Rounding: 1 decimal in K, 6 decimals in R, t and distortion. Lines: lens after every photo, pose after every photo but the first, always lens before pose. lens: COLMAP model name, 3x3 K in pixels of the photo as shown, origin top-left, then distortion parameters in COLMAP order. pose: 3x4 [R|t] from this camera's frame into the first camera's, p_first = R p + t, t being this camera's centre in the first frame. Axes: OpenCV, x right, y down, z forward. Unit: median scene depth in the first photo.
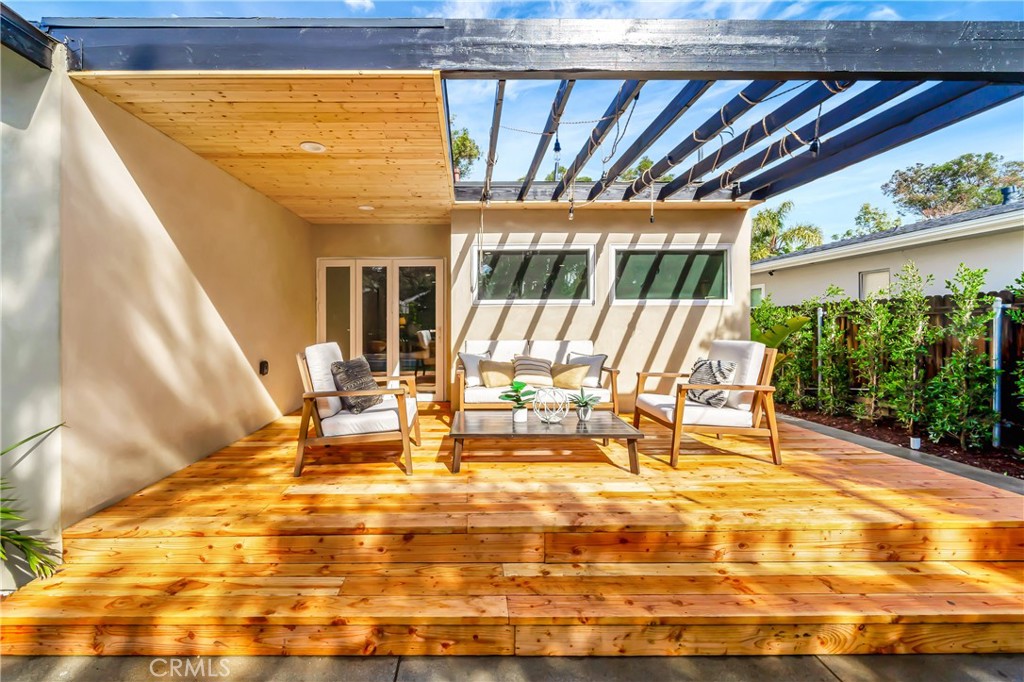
lens RADIAL K [[398.3, 0, 495.2], [0, 398.3, 319.2], [0, 0, 1]] dist [-0.001345, 0.000106]
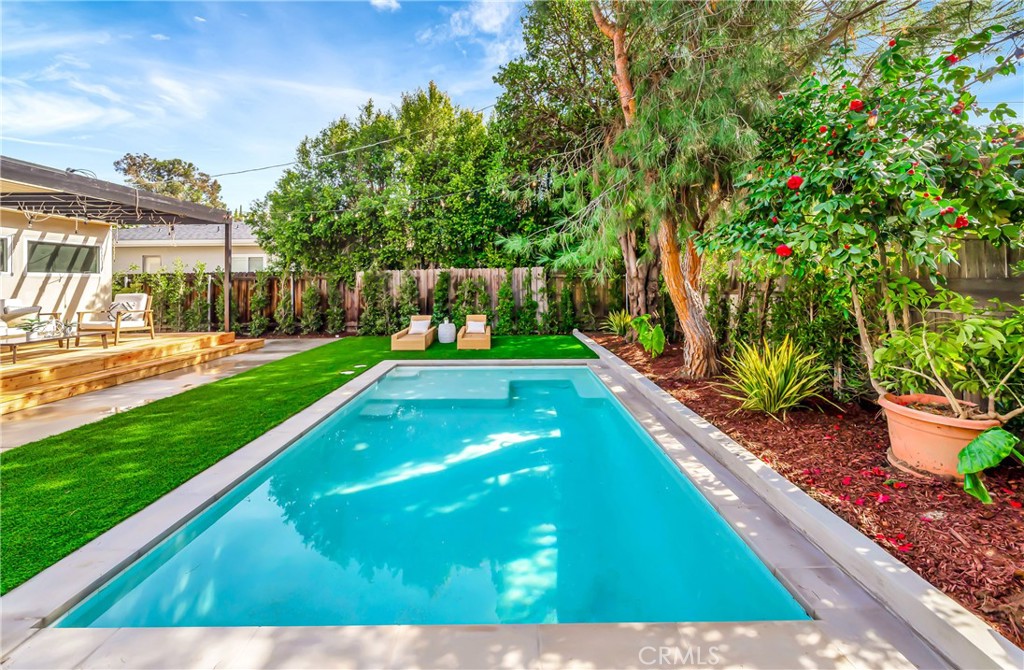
lens RADIAL K [[411.3, 0, 512.2], [0, 411.3, 279.6], [0, 0, 1]] dist [-0.001182, -0.000186]
pose [[0.003985, 0.004685, 0.999981, -1.297703], [-0.001010, 0.999989, -0.004681, -0.015128], [-0.999992, -0.000991, 0.003990, -0.904239]]
